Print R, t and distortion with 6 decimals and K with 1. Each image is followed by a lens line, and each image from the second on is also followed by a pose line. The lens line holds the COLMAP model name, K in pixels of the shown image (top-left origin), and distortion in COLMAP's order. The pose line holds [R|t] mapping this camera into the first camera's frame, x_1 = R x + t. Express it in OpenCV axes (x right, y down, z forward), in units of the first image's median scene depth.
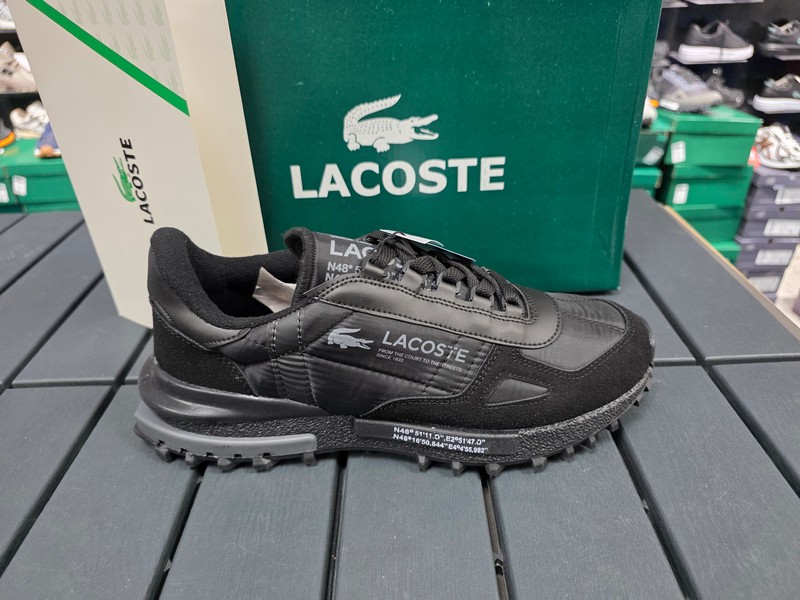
lens RADIAL K [[535.8, 0, 399.3], [0, 535.8, 305.5], [0, 0, 1]] dist [-0.006764, -0.002280]
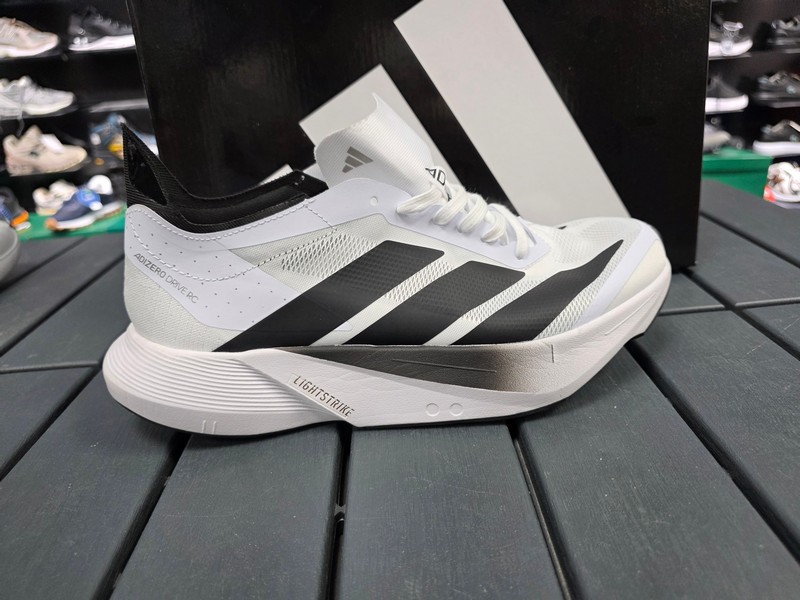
lens RADIAL K [[538.8, 0, 406.8], [0, 538.8, 302.3], [0, 0, 1]] dist [-0.007406, -0.003200]
pose [[0.998583, -0.052375, 0.009384, -0.216661], [0.053186, 0.987682, -0.147160, 0.203047], [-0.001561, 0.147451, 0.989068, 0.074208]]
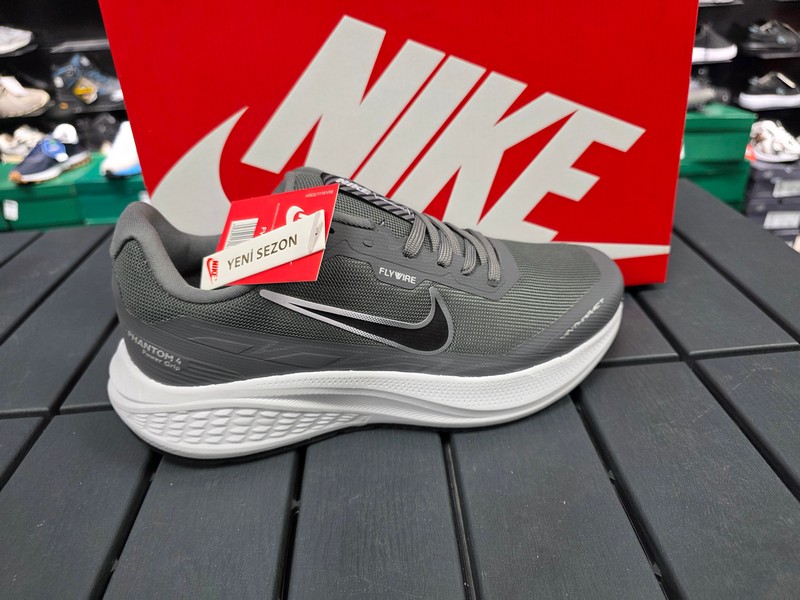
lens RADIAL K [[538.2, 0, 404.5], [0, 538.2, 294.0], [0, 0, 1]] dist [-0.008344, -0.002732]
pose [[0.998370, -0.047465, 0.031706, -0.161828], [0.048834, 0.997842, -0.043889, 0.019684], [-0.029555, 0.045366, 0.998533, 0.070267]]
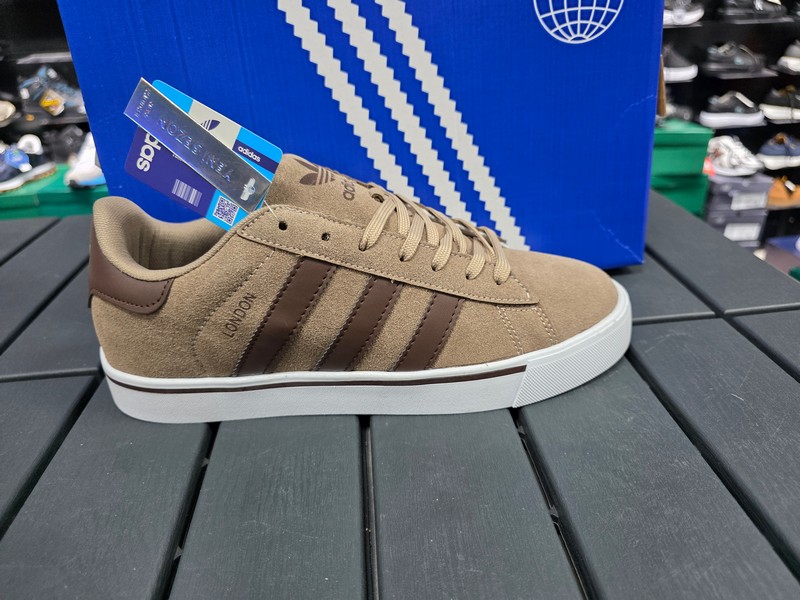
lens RADIAL K [[538.4, 0, 402.3], [0, 538.4, 299.1], [0, 0, 1]] dist [-0.005912, -0.005599]
pose [[0.996474, -0.049142, 0.068004, -0.076423], [0.054009, 0.995964, -0.071688, 0.110492], [-0.064207, 0.075108, 0.995106, 0.057895]]
